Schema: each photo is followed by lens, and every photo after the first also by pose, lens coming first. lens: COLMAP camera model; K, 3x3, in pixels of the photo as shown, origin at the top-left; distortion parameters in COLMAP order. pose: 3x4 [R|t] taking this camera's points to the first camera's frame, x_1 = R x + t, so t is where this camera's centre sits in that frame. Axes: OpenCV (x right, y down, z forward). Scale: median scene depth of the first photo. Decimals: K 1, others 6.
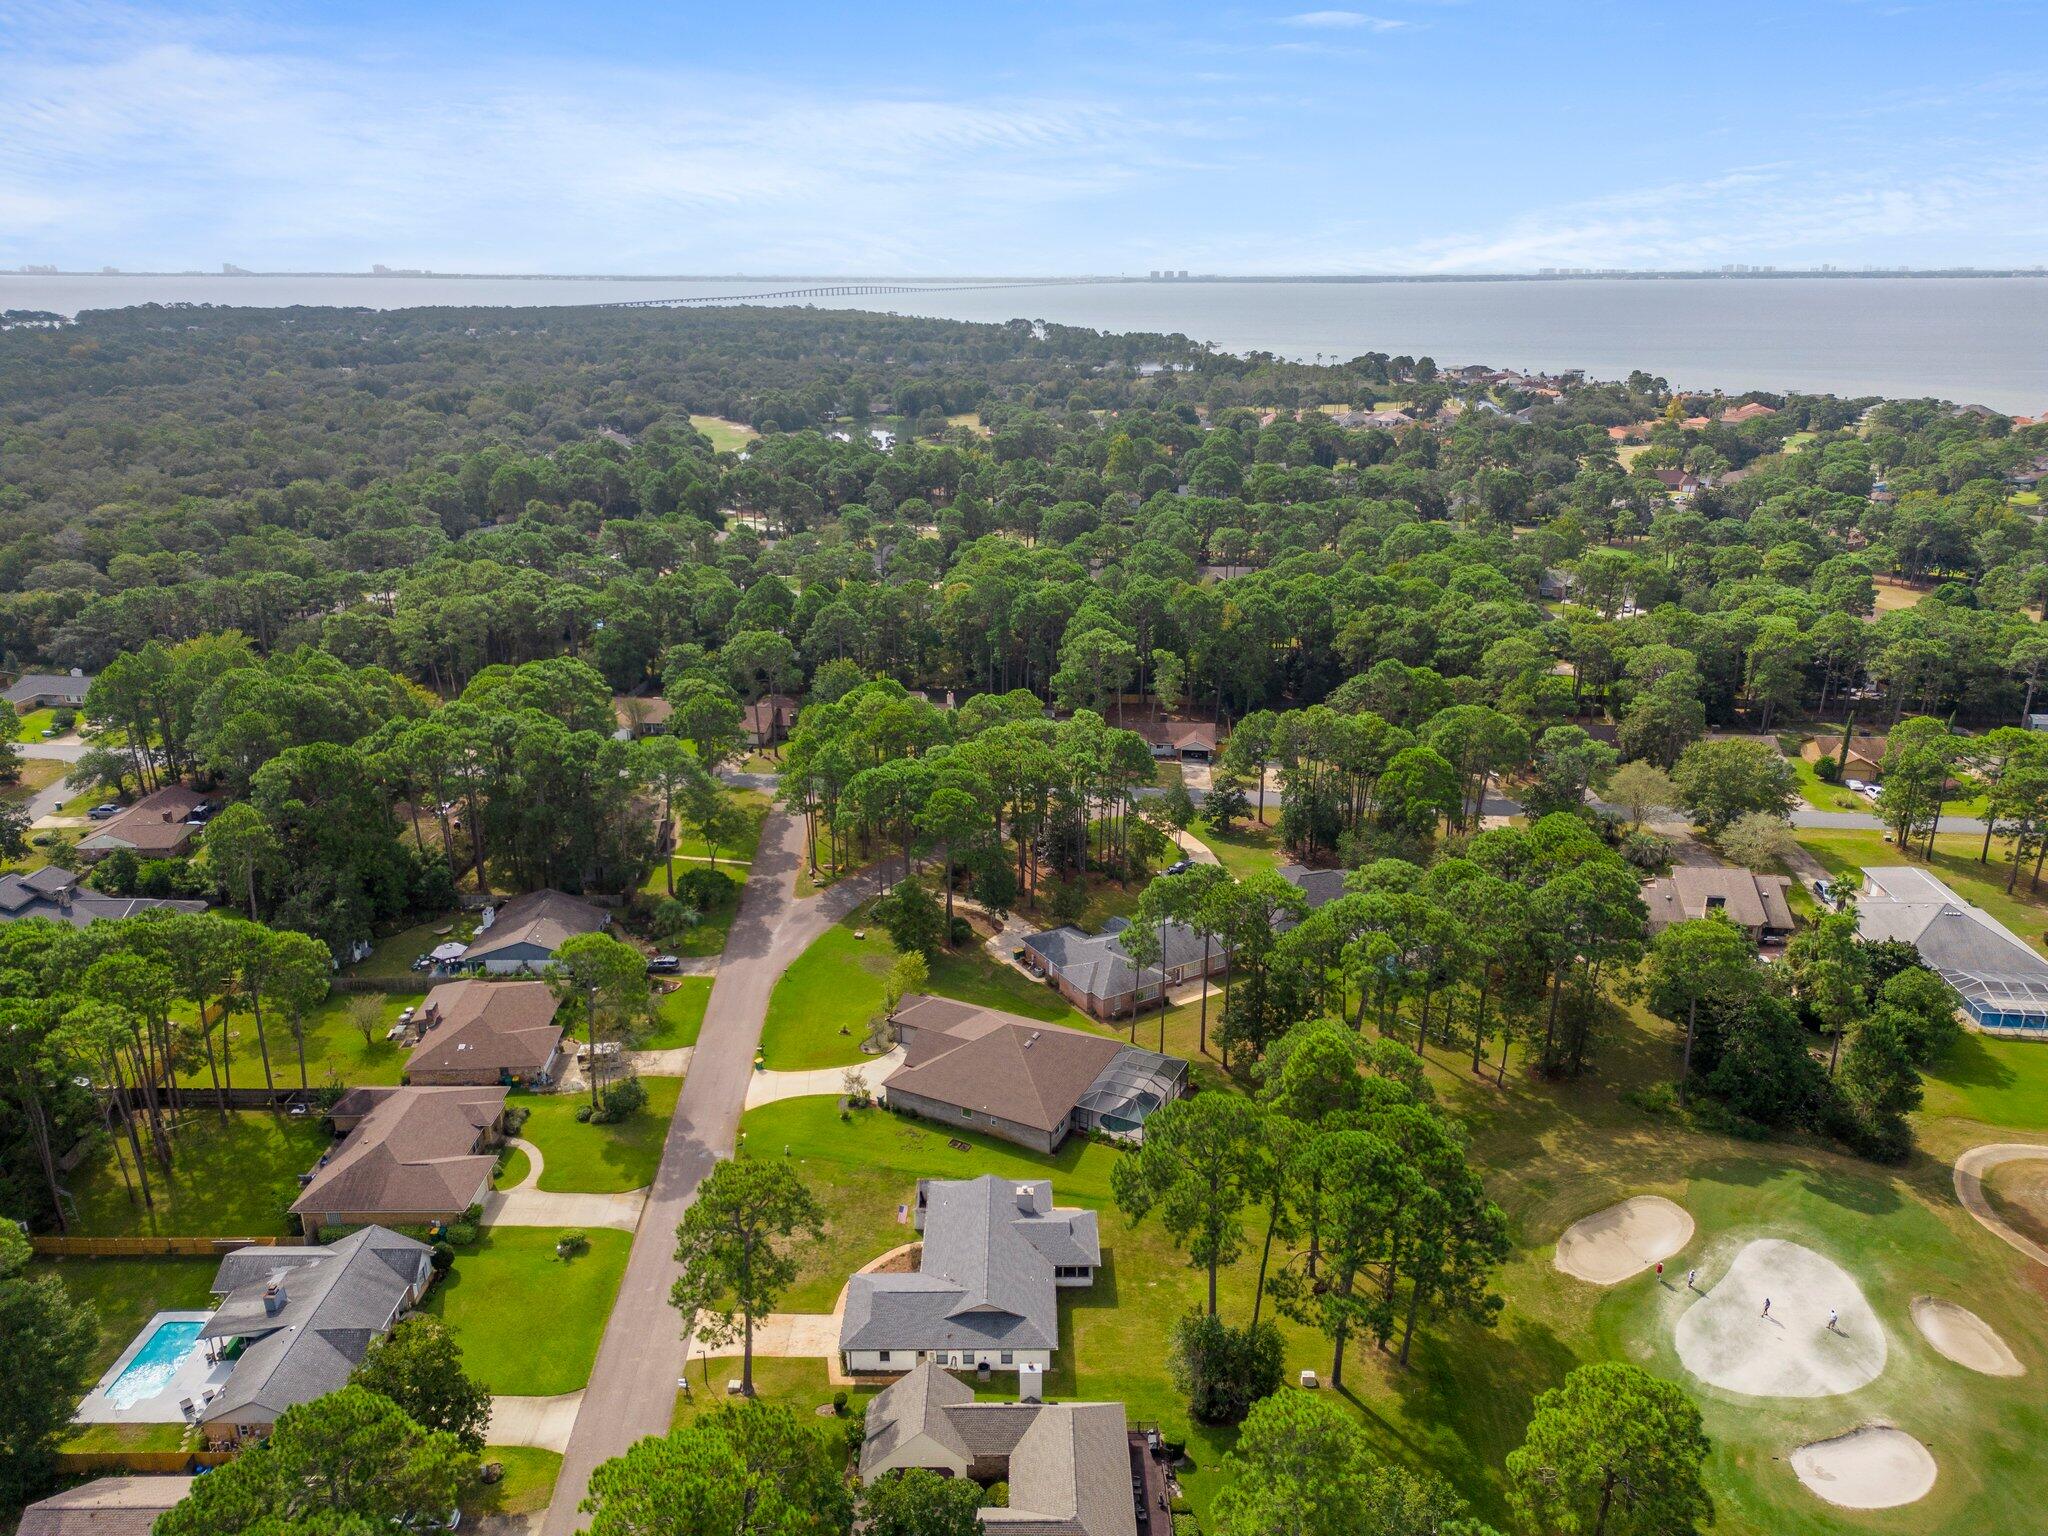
lens RADIAL K [[1442.4, 0, 1031.4], [0, 1442.4, 766.1], [0, 0, 1]] dist [0.088571, -0.092187]
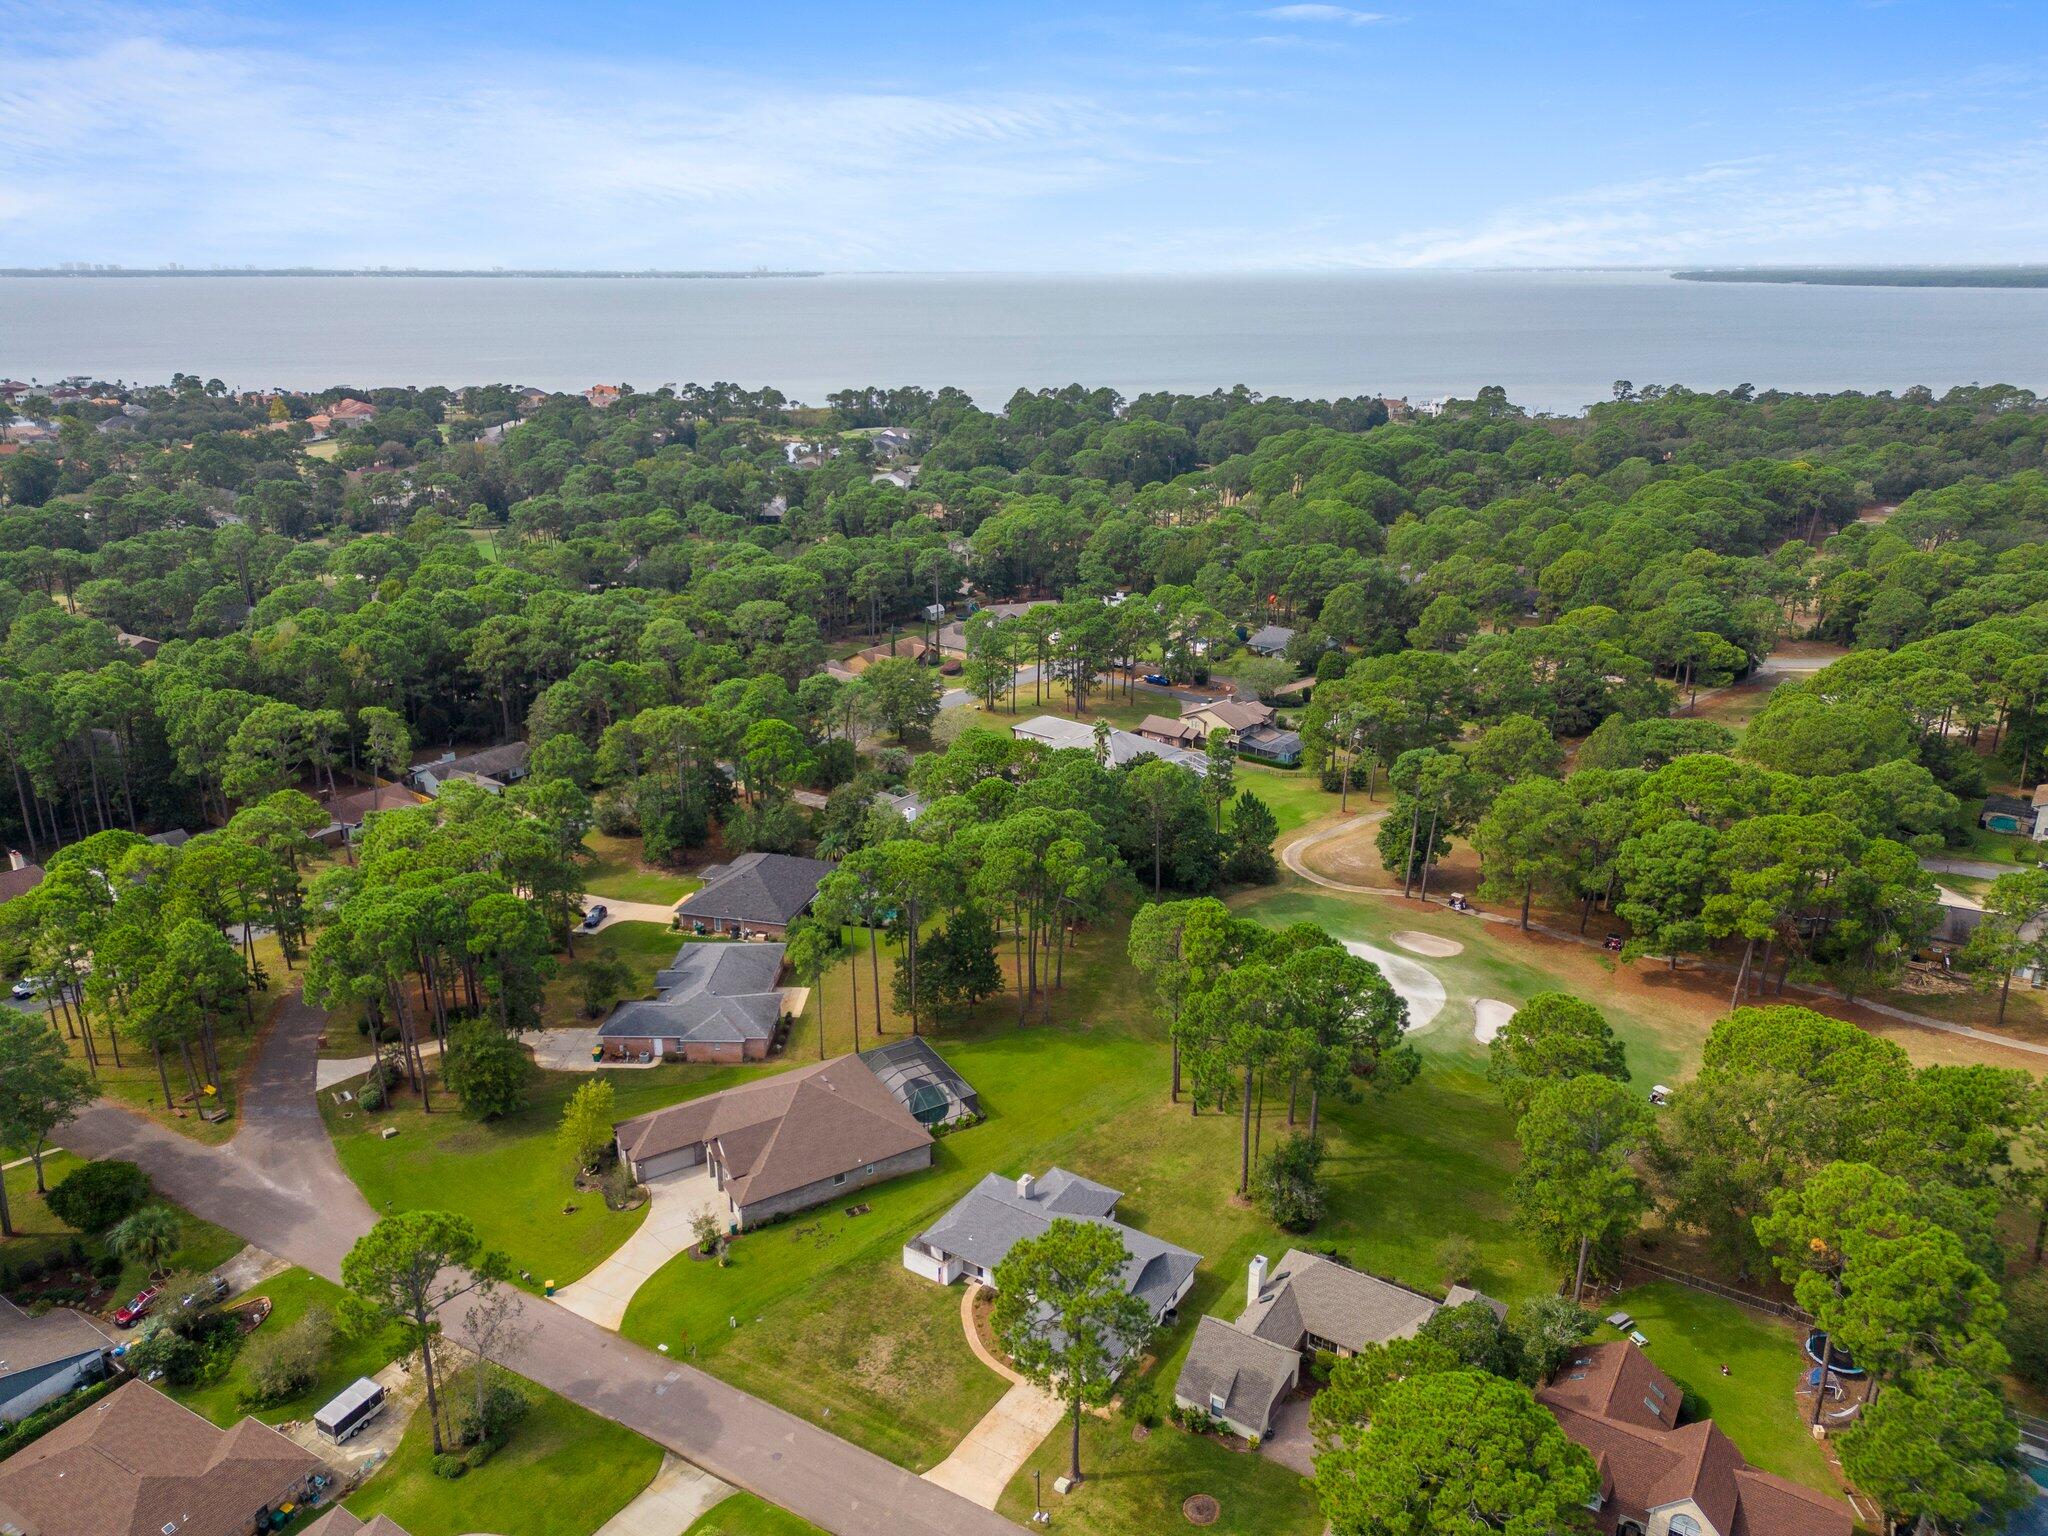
lens RADIAL K [[1442.4, 0, 1031.4], [0, 1442.4, 766.1], [0, 0, 1]] dist [0.088571, -0.092187]
pose [[0.534457, -0.271994, 0.800234, -0.620195], [0.271618, 0.951854, 0.142122, -0.102277], [-0.800362, 0.141400, 0.582603, 0.321034]]
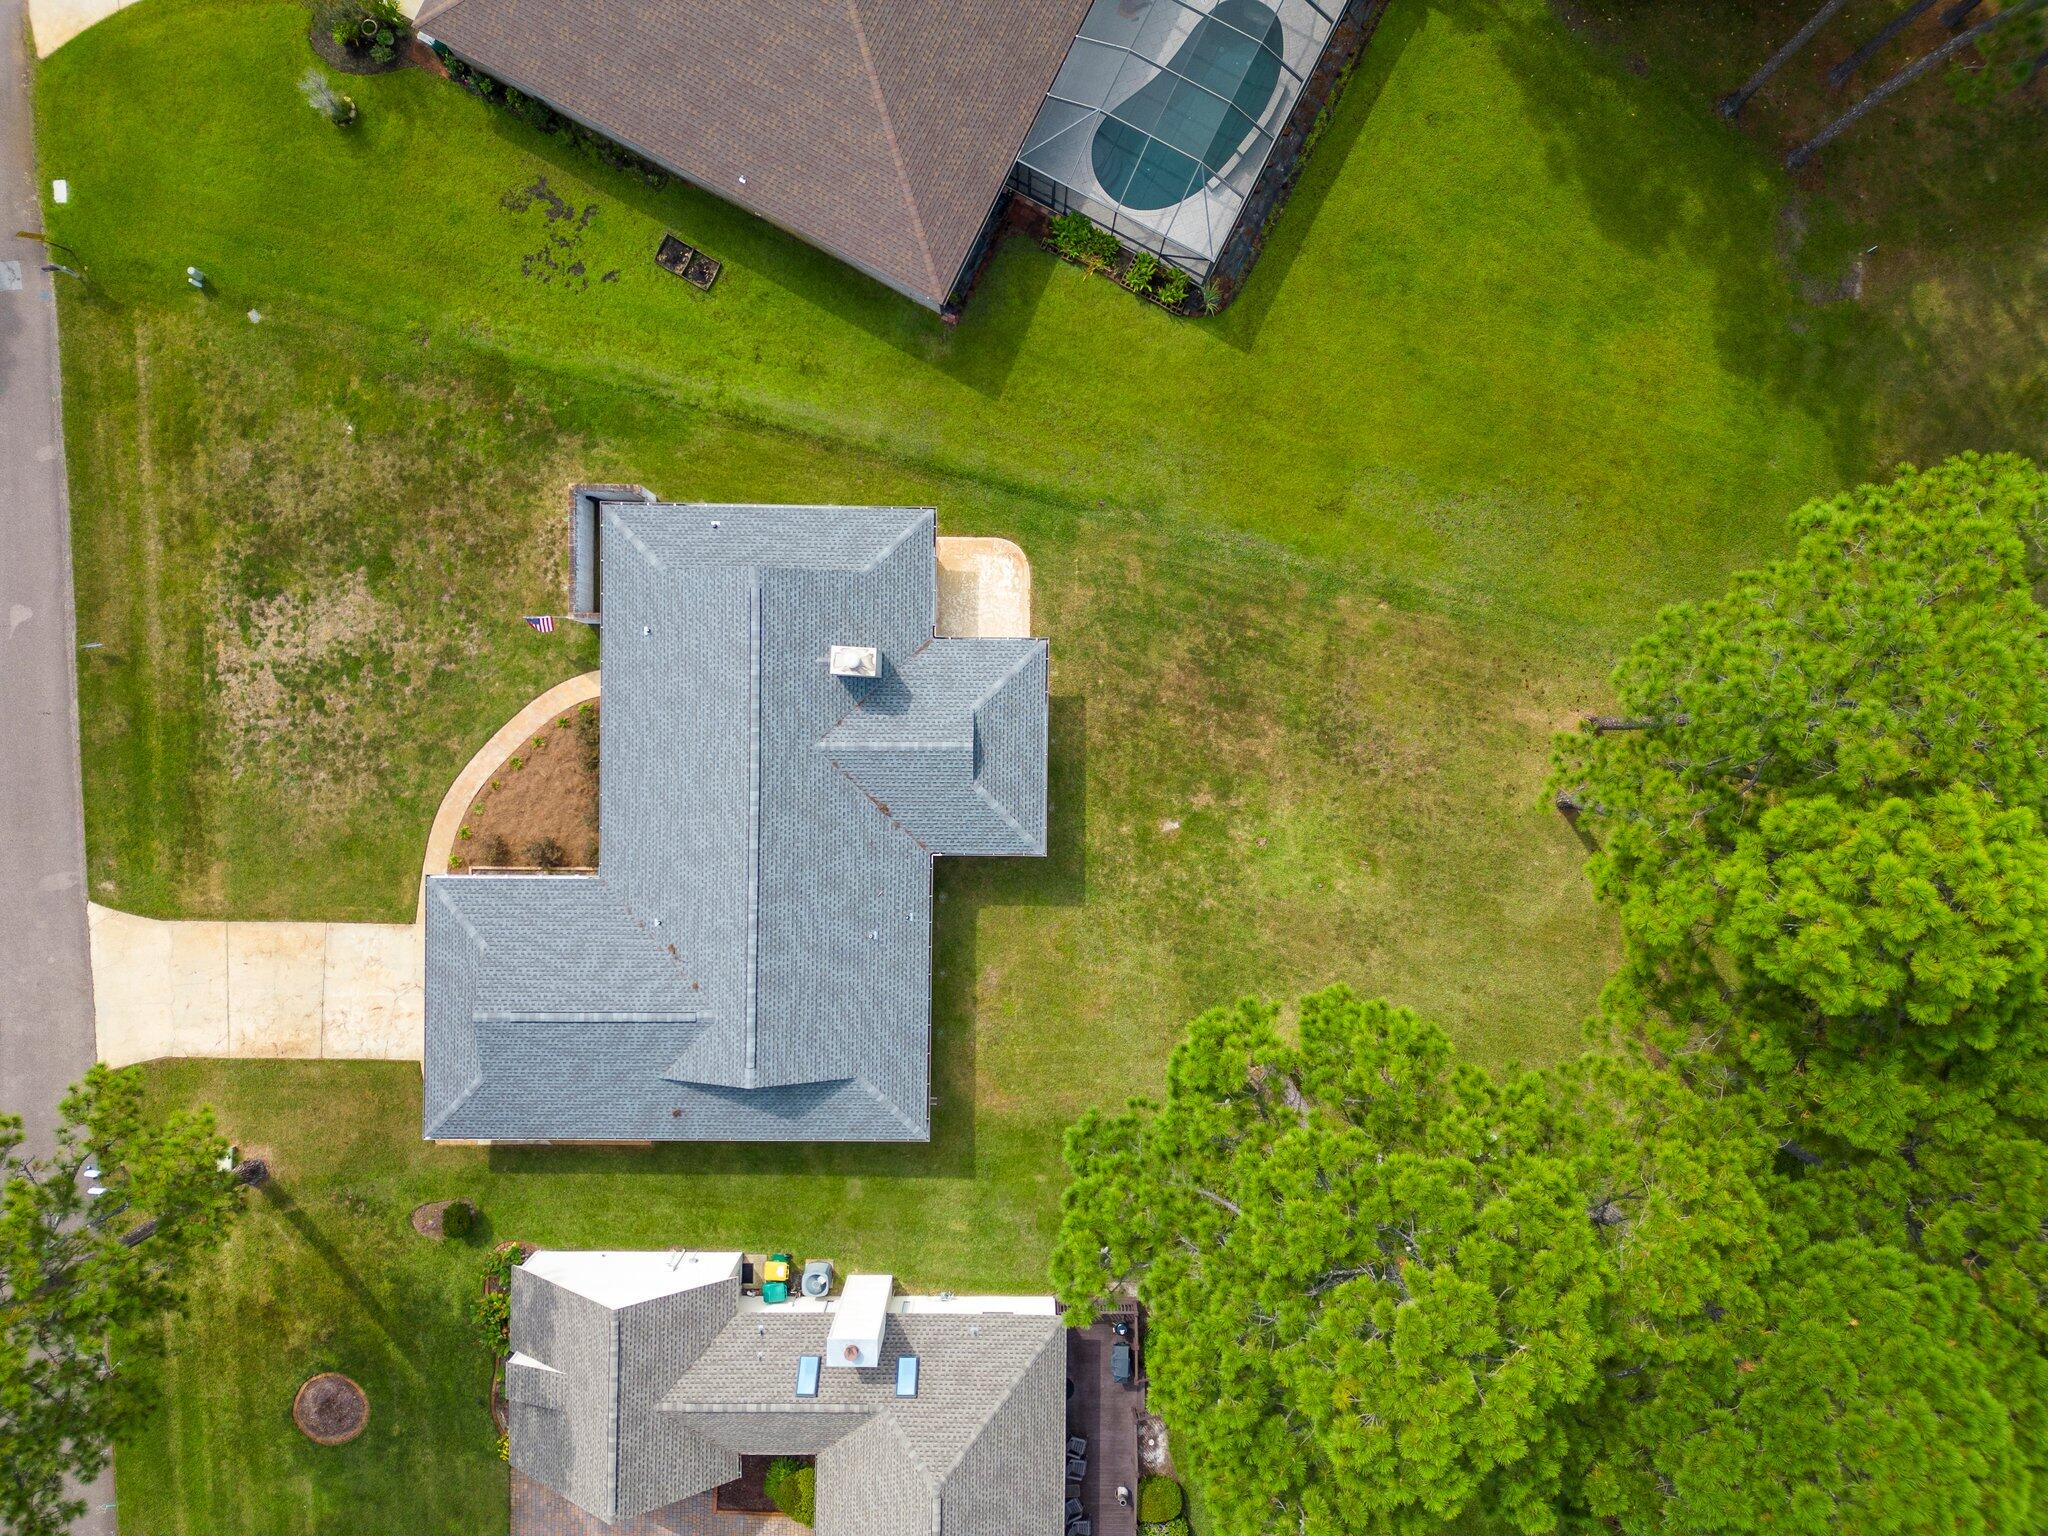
lens RADIAL K [[1442.4, 0, 1031.4], [0, 1442.4, 766.1], [0, 0, 1]] dist [0.088571, -0.092187]
pose [[0.999682, 0.023690, 0.008618, 0.032071], [-0.015414, 0.303945, 0.952565, -0.039242], [0.019947, -0.952395, 0.304214, 0.741434]]
